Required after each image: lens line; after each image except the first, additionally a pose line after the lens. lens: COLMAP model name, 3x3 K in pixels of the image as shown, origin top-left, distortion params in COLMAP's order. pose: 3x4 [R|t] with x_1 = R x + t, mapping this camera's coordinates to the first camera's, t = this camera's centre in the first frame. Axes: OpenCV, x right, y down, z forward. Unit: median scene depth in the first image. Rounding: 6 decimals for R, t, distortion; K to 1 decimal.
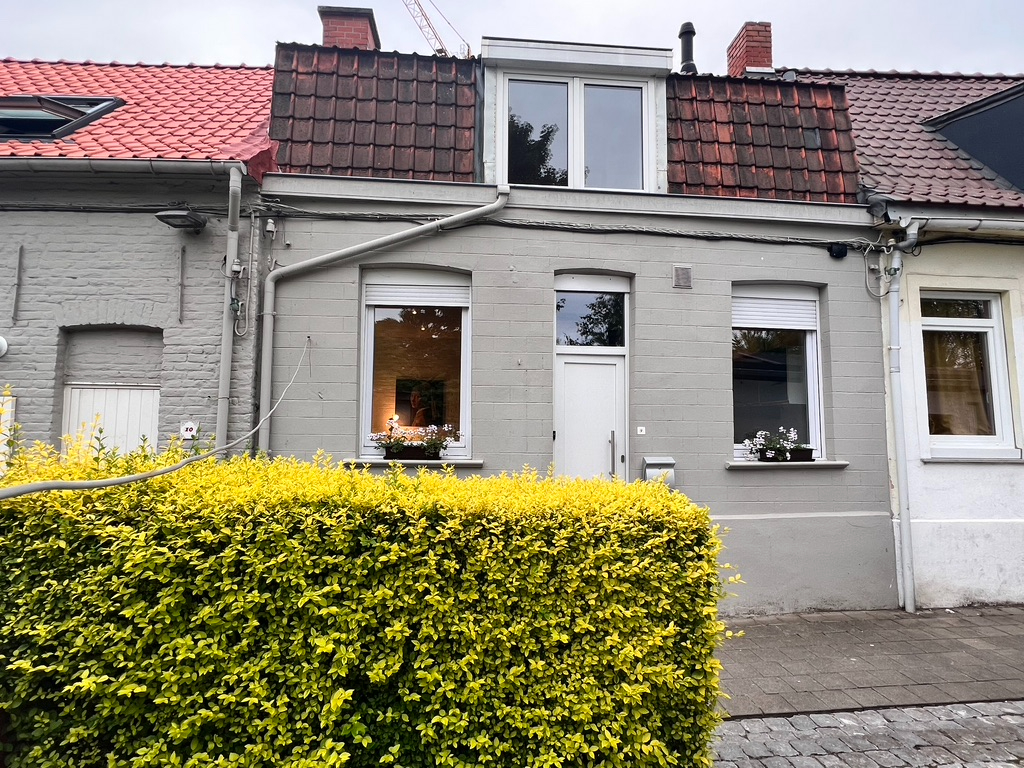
lens RADIAL K [[539.4, 0, 512.0], [0, 539.4, 384.0], [0, 0, 1]] dist [0.000529, -0.000075]
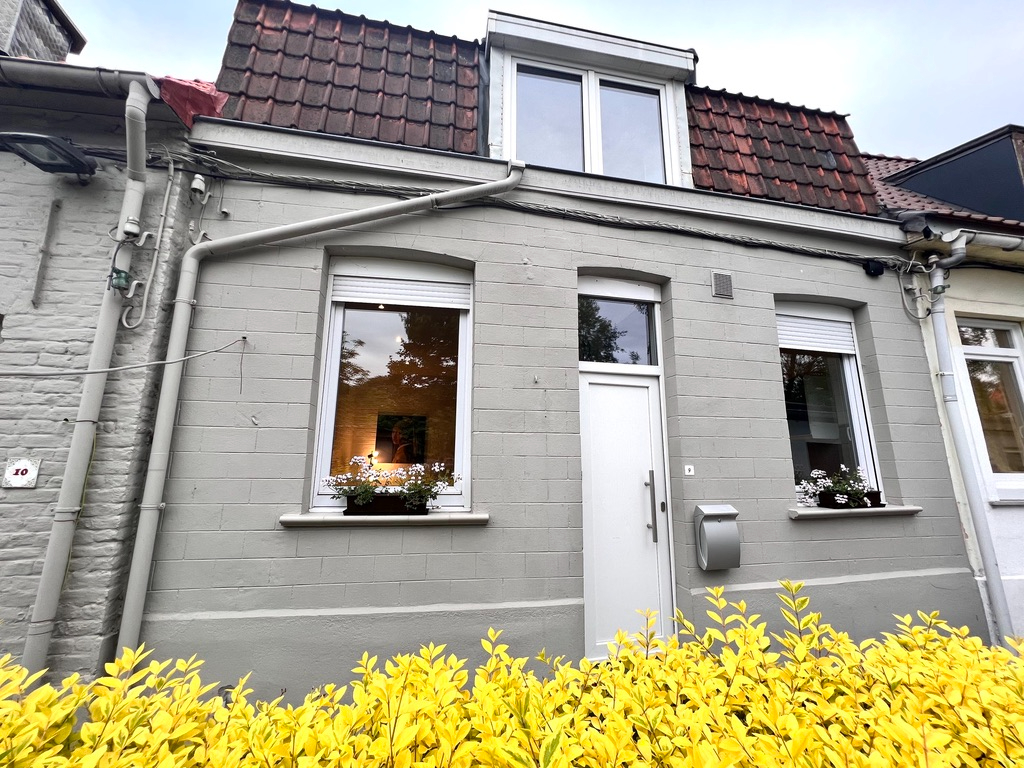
lens RADIAL K [[418.9, 0, 513.8], [0, 418.9, 380.6], [0, 0, 1]] dist [-0.001047, -0.000029]
pose [[0.996107, 0.015366, 0.086797, -0.065025], [-0.005509, 0.993615, -0.112686, 0.026495], [-0.087975, 0.111769, 0.989832, 0.395015]]
